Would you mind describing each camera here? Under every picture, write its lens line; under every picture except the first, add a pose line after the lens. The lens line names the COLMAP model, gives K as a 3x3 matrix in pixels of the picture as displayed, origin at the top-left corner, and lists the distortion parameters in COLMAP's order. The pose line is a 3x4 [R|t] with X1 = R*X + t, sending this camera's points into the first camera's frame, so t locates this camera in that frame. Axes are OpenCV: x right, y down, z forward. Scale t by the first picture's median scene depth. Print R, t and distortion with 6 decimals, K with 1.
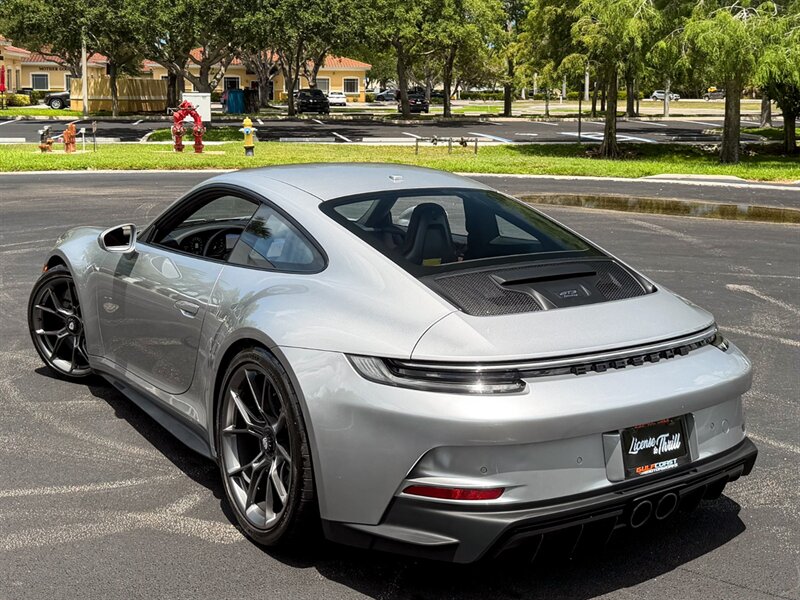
lens RADIAL K [[980.7, 0, 416.7], [0, 980.7, 170.7], [0, 0, 1]] dist [0.237572, -0.598411]
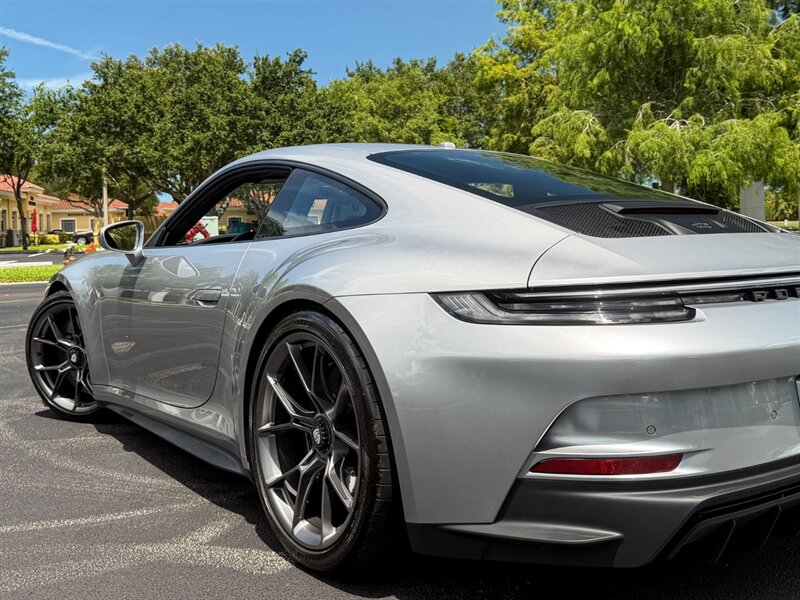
lens RADIAL K [[808.0, 0, 441.7], [0, 808.0, 240.6], [0, 0, 1]] dist [0.184686, -0.402977]
pose [[0.997331, -0.033666, 0.064794, -0.082956], [0.037784, 0.997272, -0.063412, 0.150426], [-0.062482, 0.065691, 0.995882, 0.325787]]
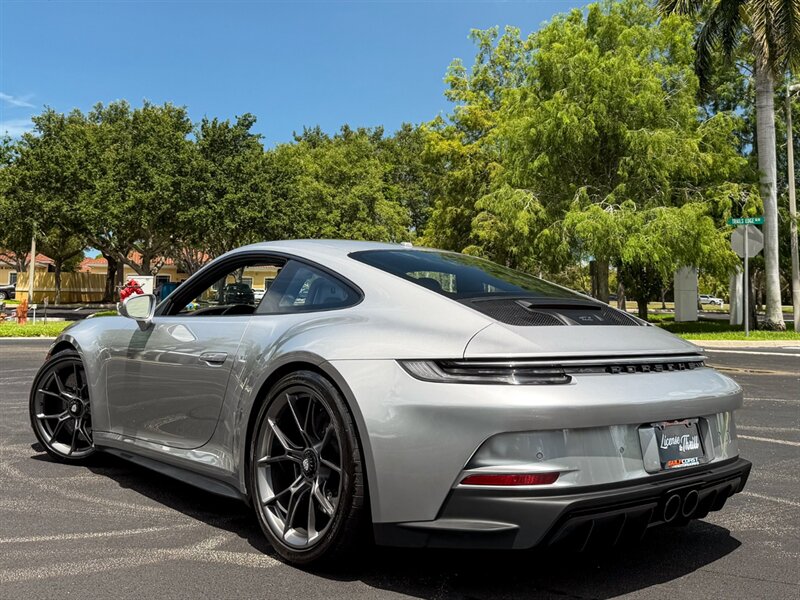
lens RADIAL K [[829.2, 0, 436.6], [0, 829.2, 212.7], [0, 0, 1]] dist [0.195256, -0.423613]
pose [[0.991141, 0.020061, 0.131291, -0.123548], [0.003412, 0.984354, -0.176170, 0.152845], [-0.132771, 0.175057, 0.975565, 0.072160]]
